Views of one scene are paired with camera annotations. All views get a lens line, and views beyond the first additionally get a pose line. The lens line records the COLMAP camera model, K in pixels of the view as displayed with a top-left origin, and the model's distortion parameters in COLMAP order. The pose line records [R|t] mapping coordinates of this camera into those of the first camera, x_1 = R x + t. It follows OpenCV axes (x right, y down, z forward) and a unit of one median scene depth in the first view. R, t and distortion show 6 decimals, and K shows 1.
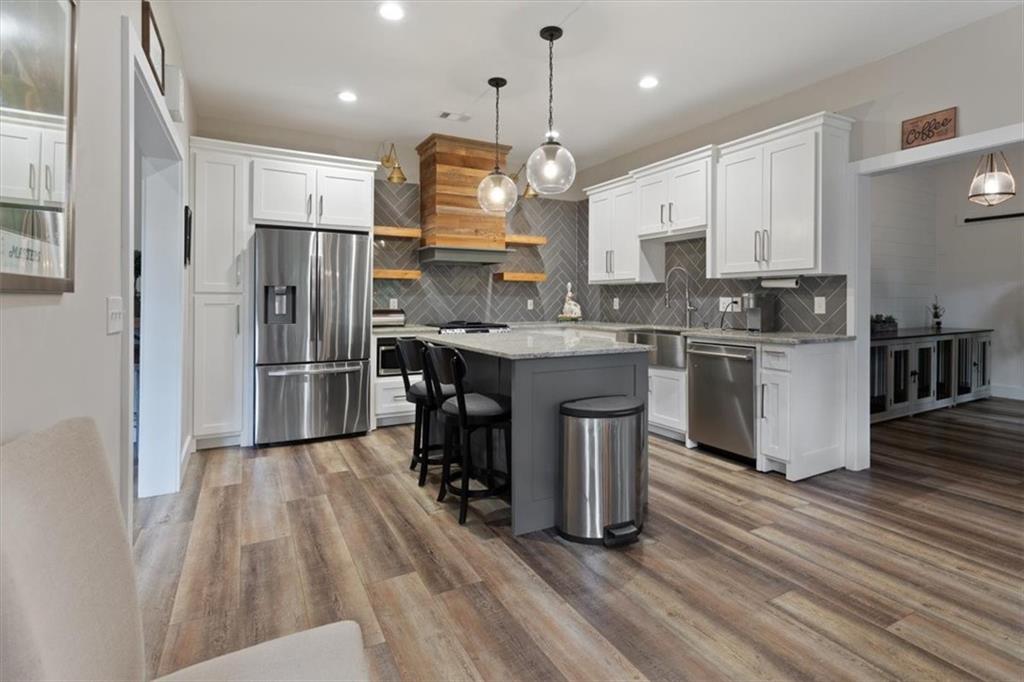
lens RADIAL K [[499.6, 0, 512.4], [0, 499.6, 302.3], [0, 0, 1]] dist [-0.001753, 0.000039]
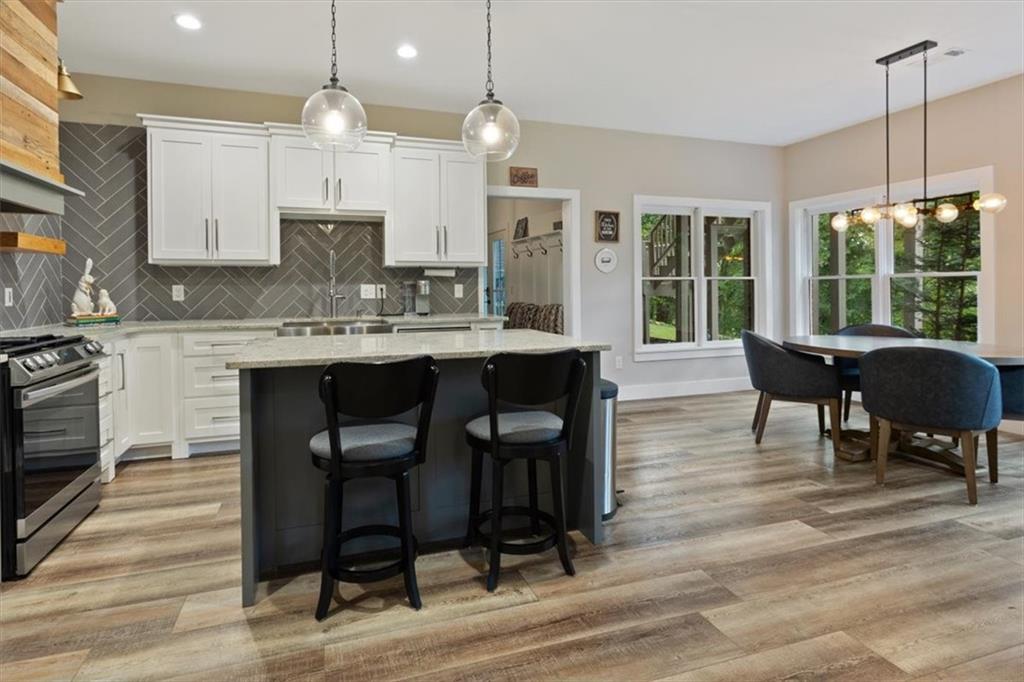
lens RADIAL K [[513.5, 0, 472.2], [0, 513.5, 290.5], [0, 0, 1]] dist [0.001372, 0.000562]
pose [[0.193951, -0.007037, 0.980986, -0.550487], [0.008171, 0.999951, 0.005558, -0.001726], [-0.980977, 0.006938, 0.193999, 0.600692]]
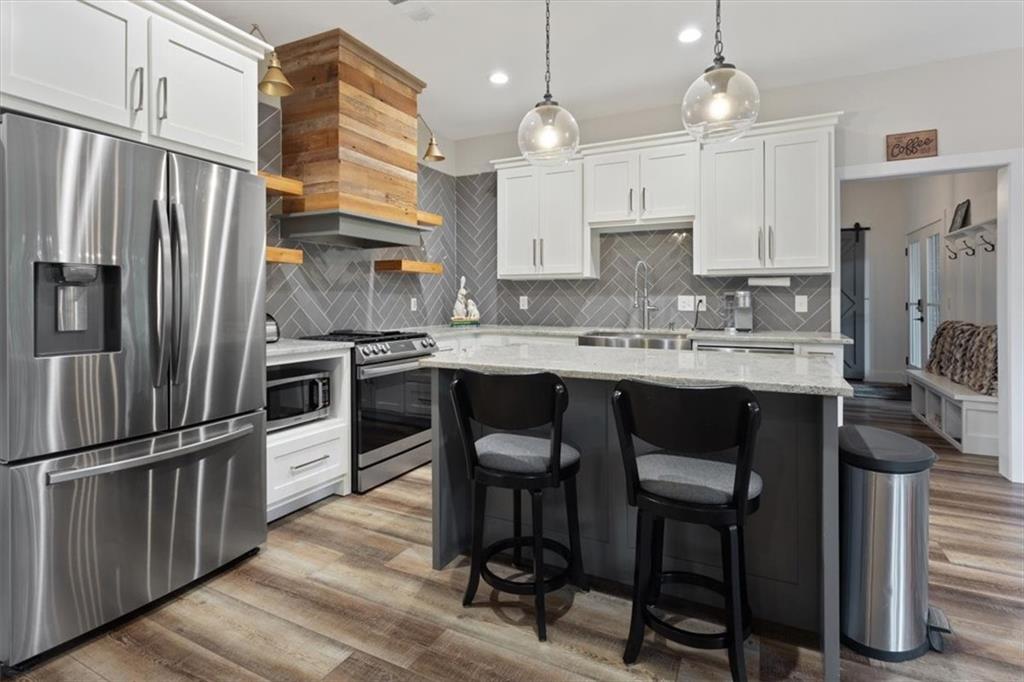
lens RADIAL K [[499.6, 0, 512.4], [0, 499.6, 302.3], [0, 0, 1]] dist [-0.001753, 0.000039]
pose [[0.821436, -0.003044, 0.570293, -0.380354], [0.001748, 0.999994, 0.002820, -0.000730], [-0.570299, -0.001320, 0.821436, 0.418703]]
